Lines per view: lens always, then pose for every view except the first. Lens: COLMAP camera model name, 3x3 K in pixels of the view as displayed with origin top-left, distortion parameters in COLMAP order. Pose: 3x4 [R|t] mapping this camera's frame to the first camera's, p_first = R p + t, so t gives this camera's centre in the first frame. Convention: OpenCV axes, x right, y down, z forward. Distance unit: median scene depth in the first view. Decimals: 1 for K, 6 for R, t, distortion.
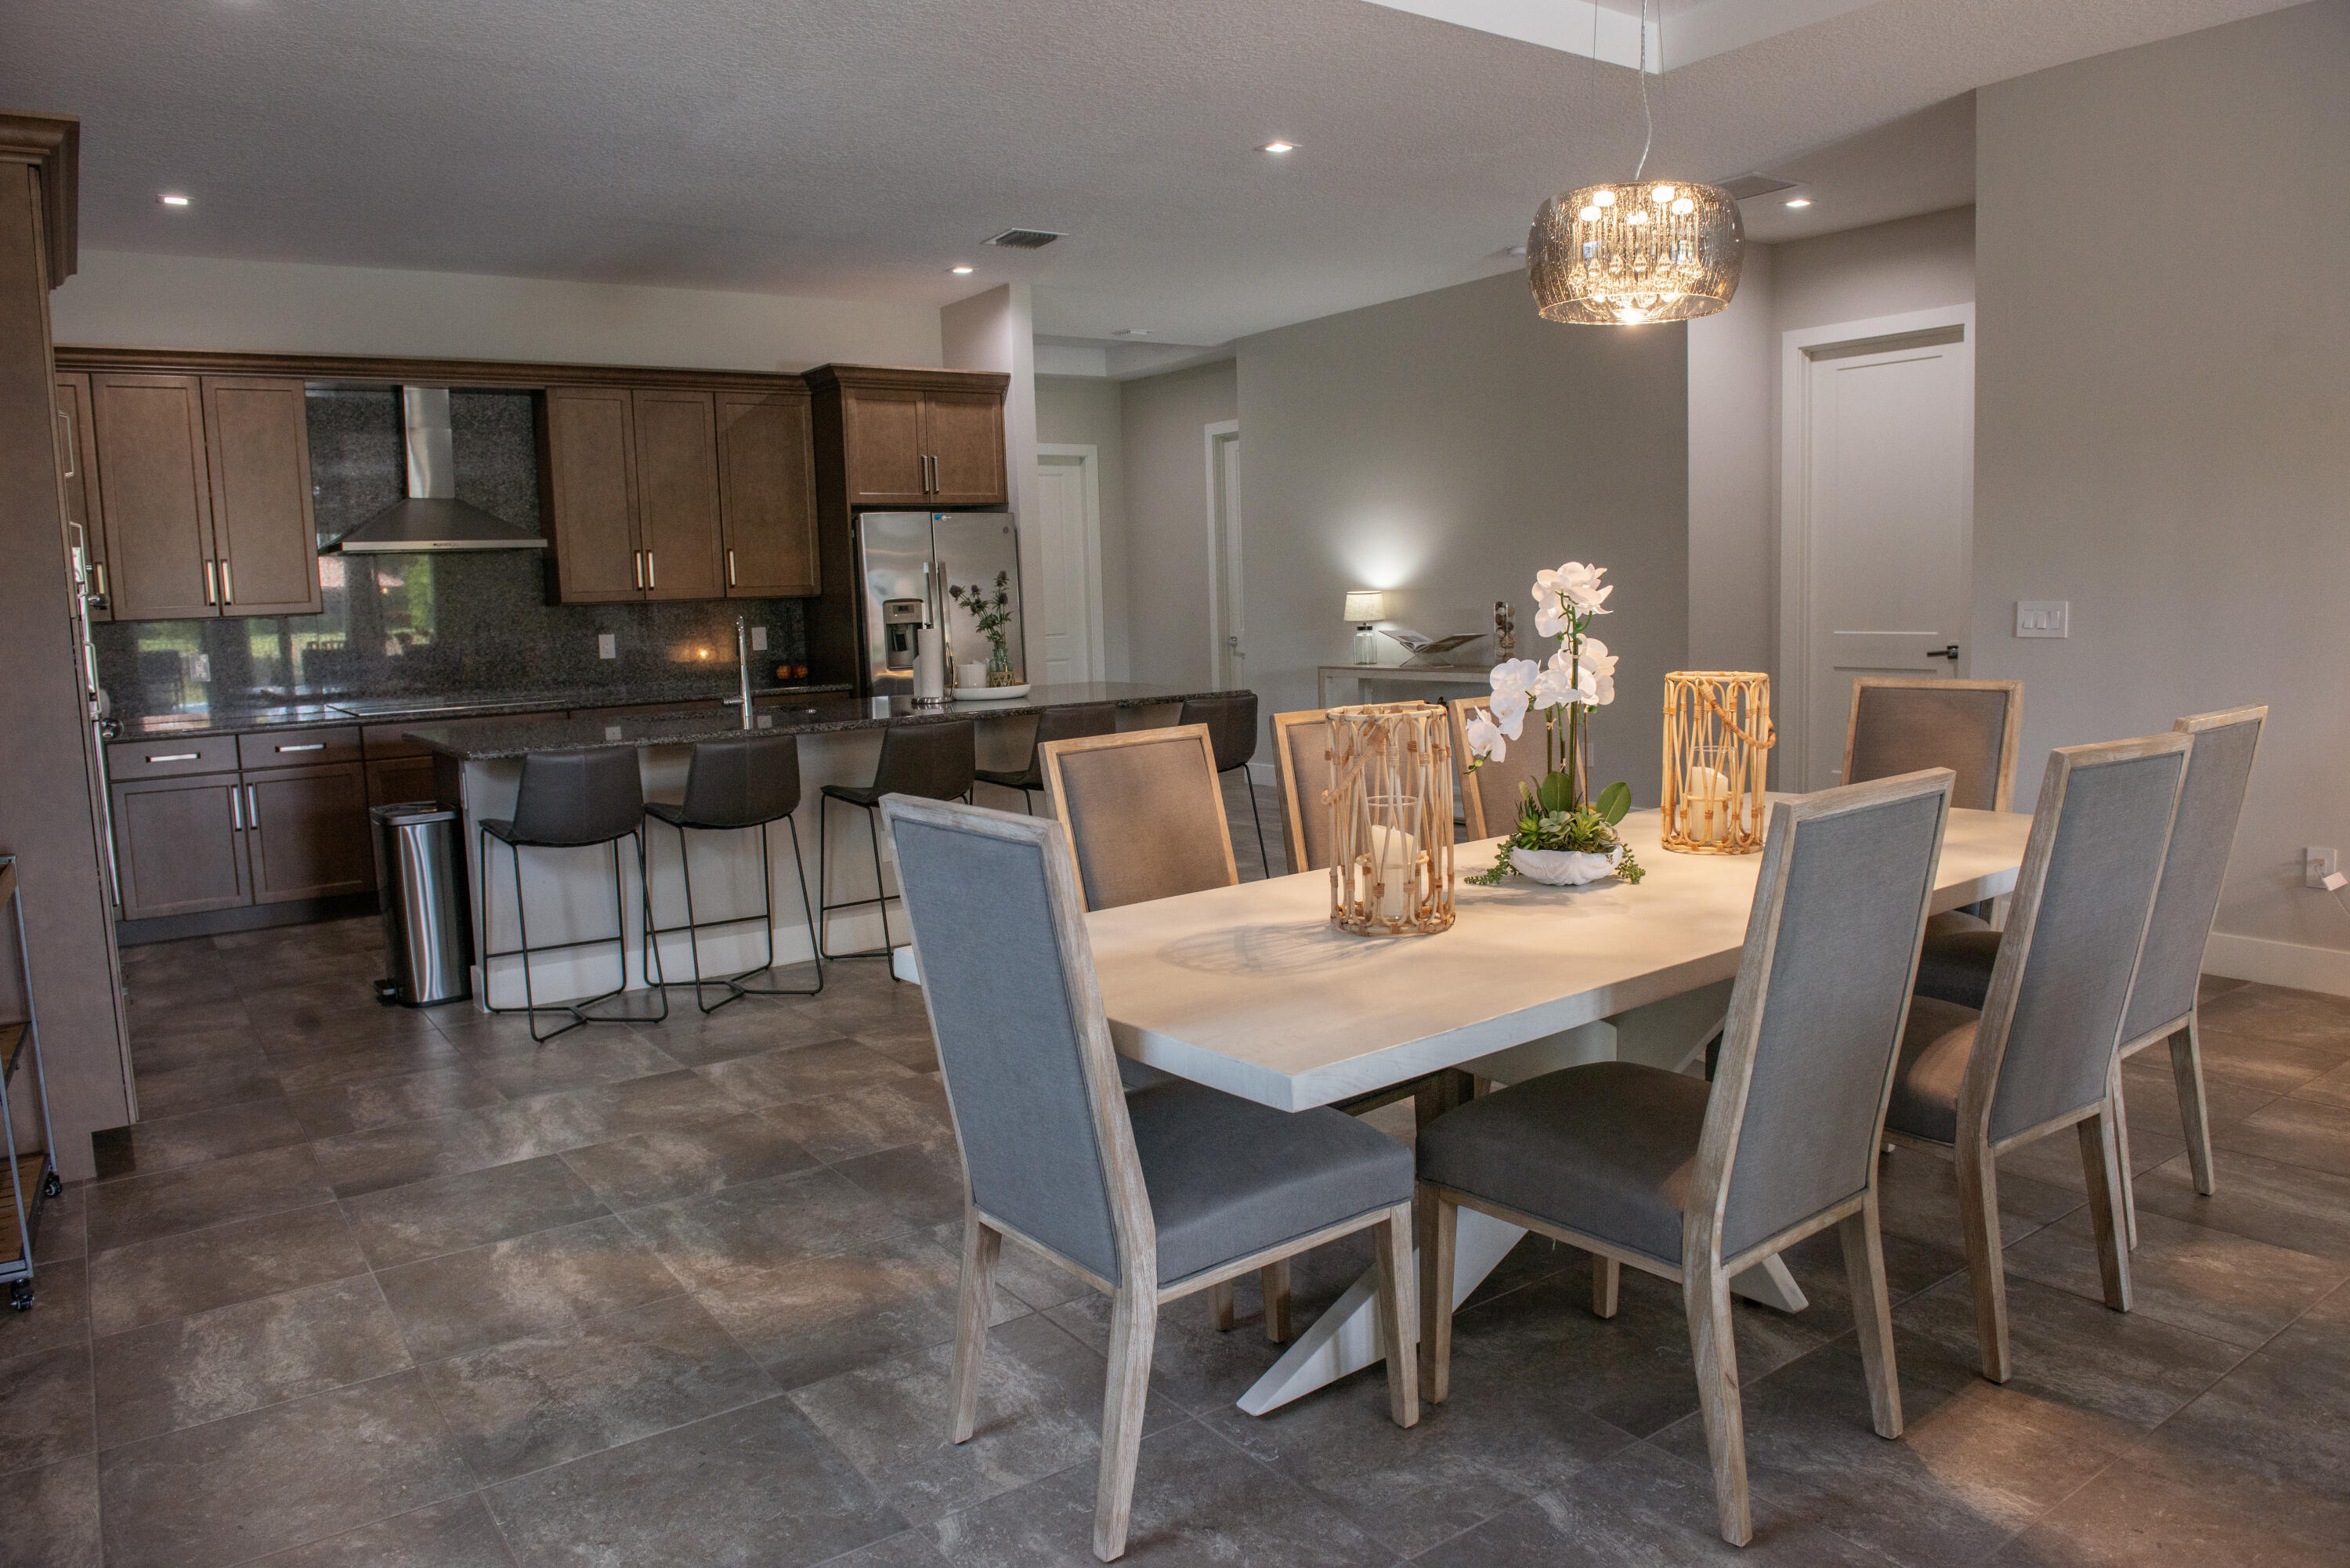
lens RADIAL K [[1592.4, 0, 1175.0], [0, 1592.4, 784.0], [0, 0, 1]] dist [-0.045272, -0.007308]
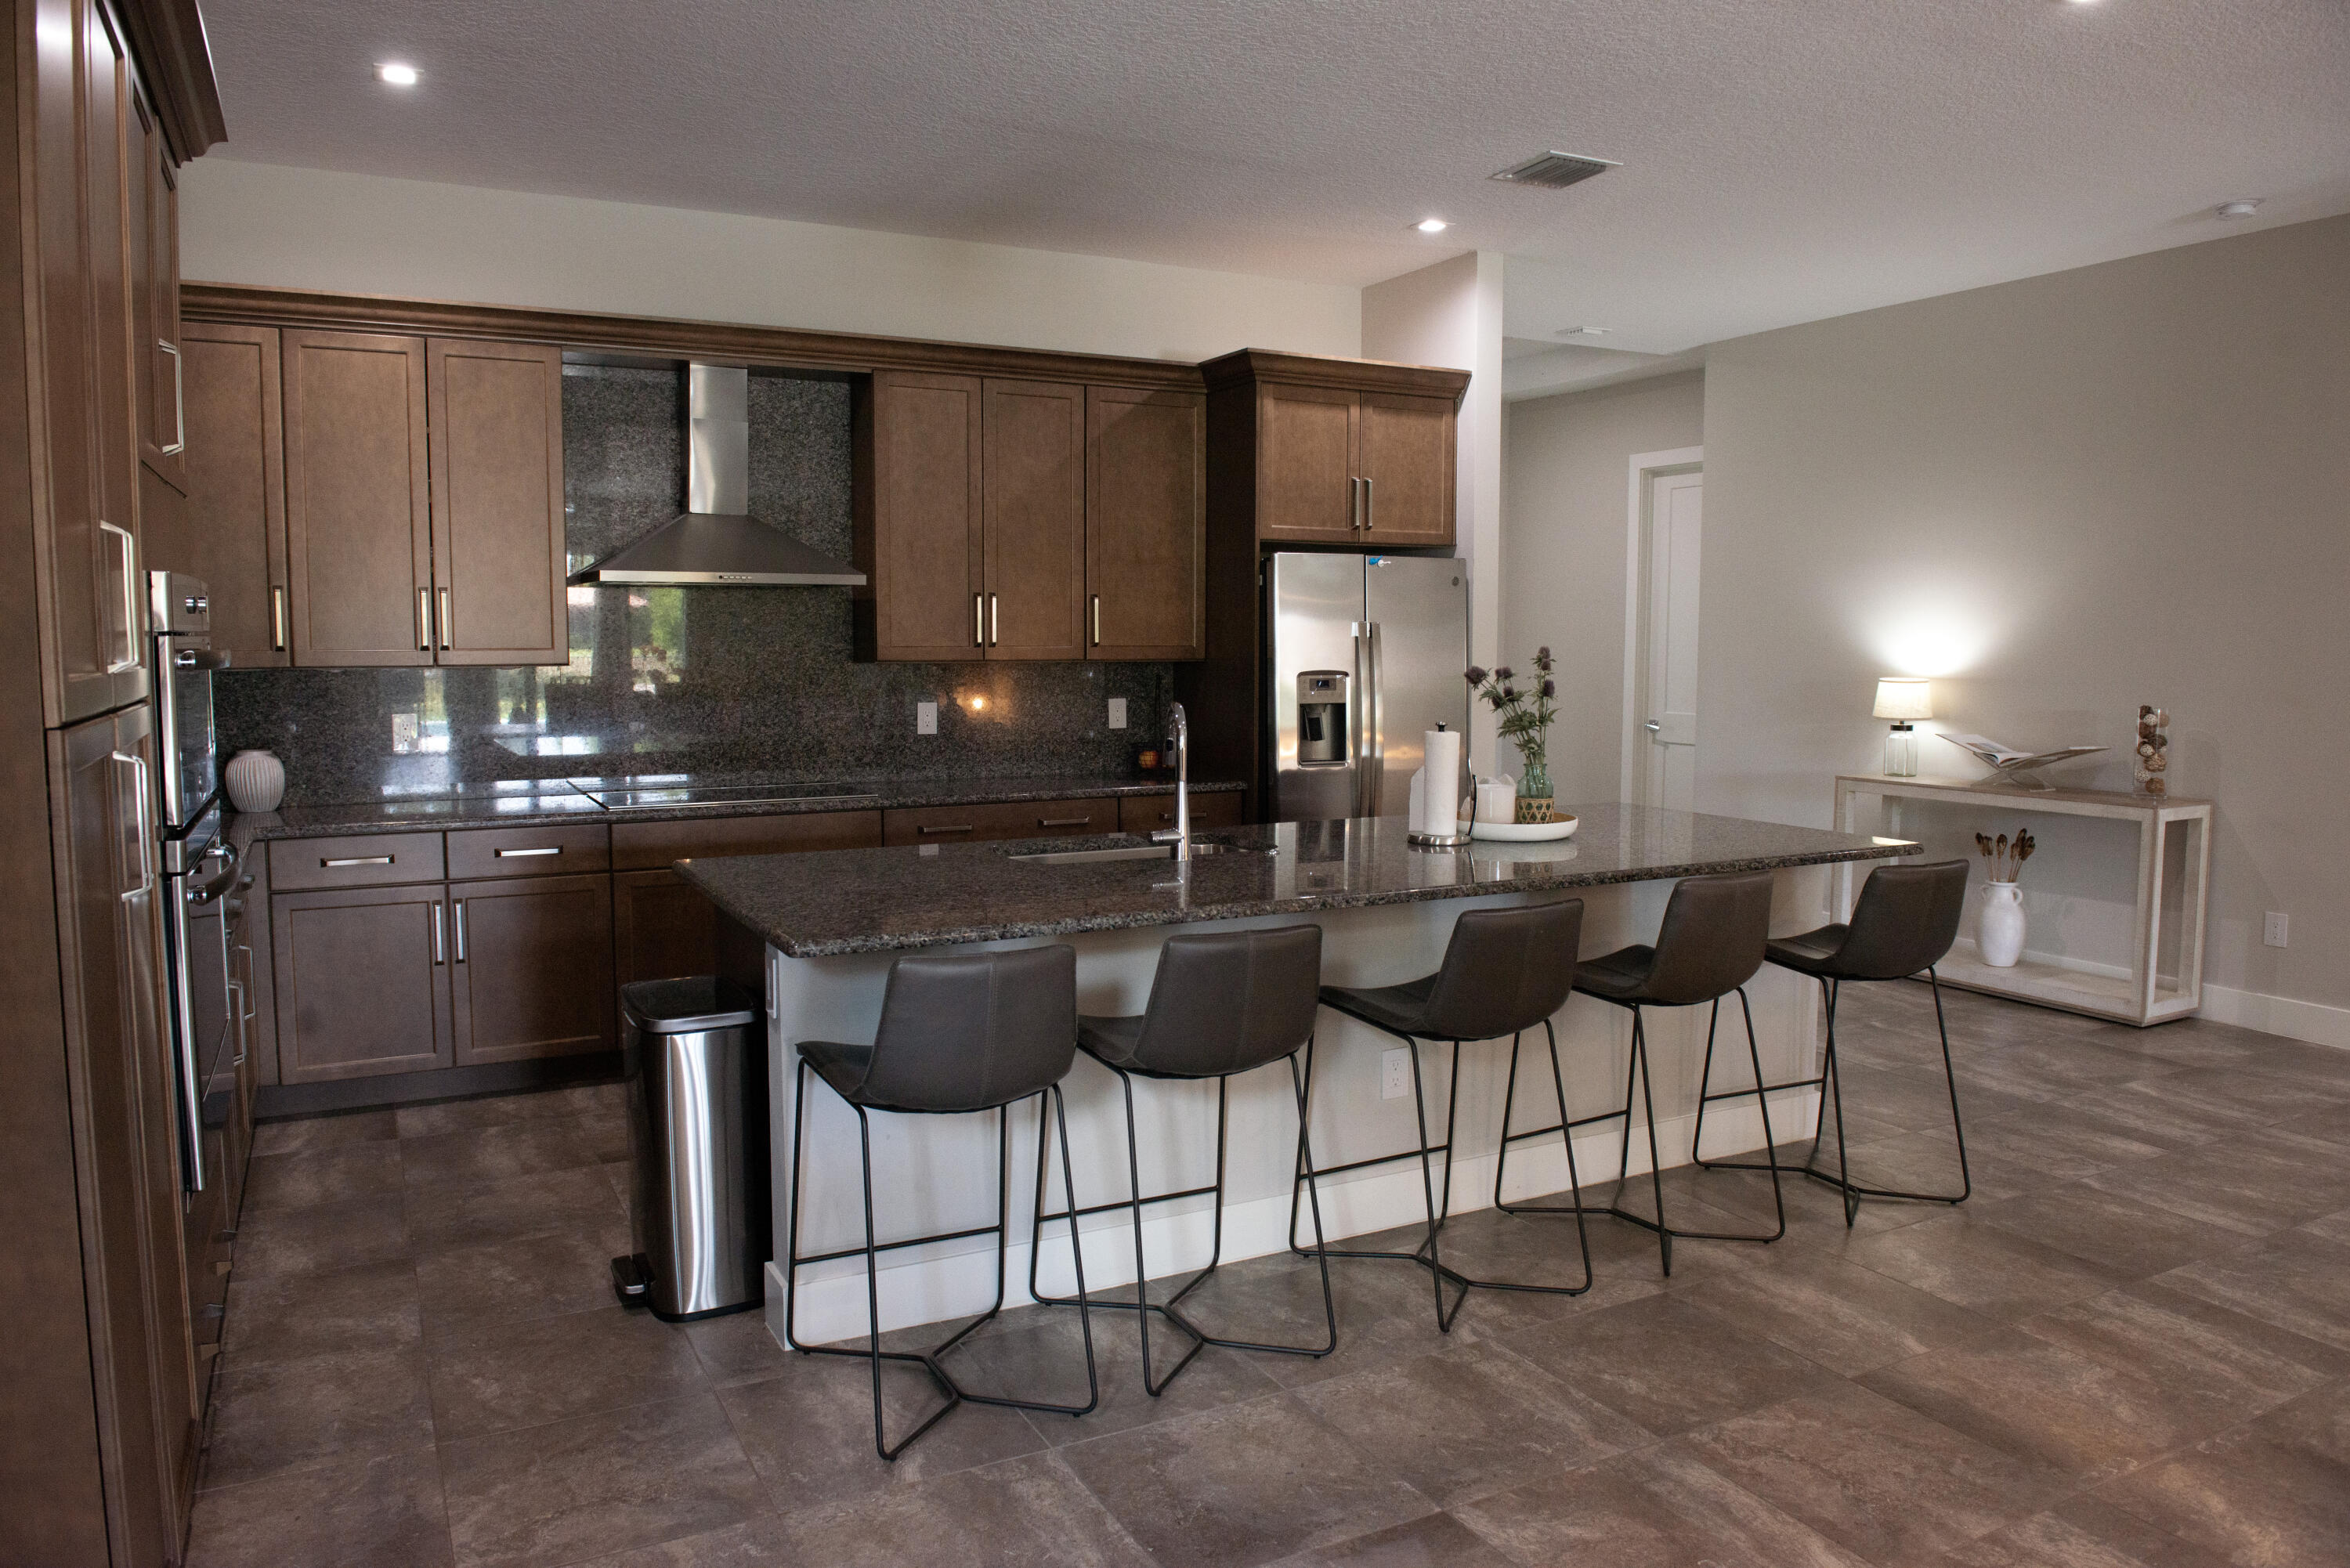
lens RADIAL K [[1592.4, 0, 1175.0], [0, 1592.4, 784.0], [0, 0, 1]] dist [-0.045272, -0.007308]
pose [[0.990694, 0.047015, -0.127731, -0.152131], [-0.050391, 0.998457, -0.023327, -0.046426], [0.126437, 0.029546, 0.991535, 0.280458]]
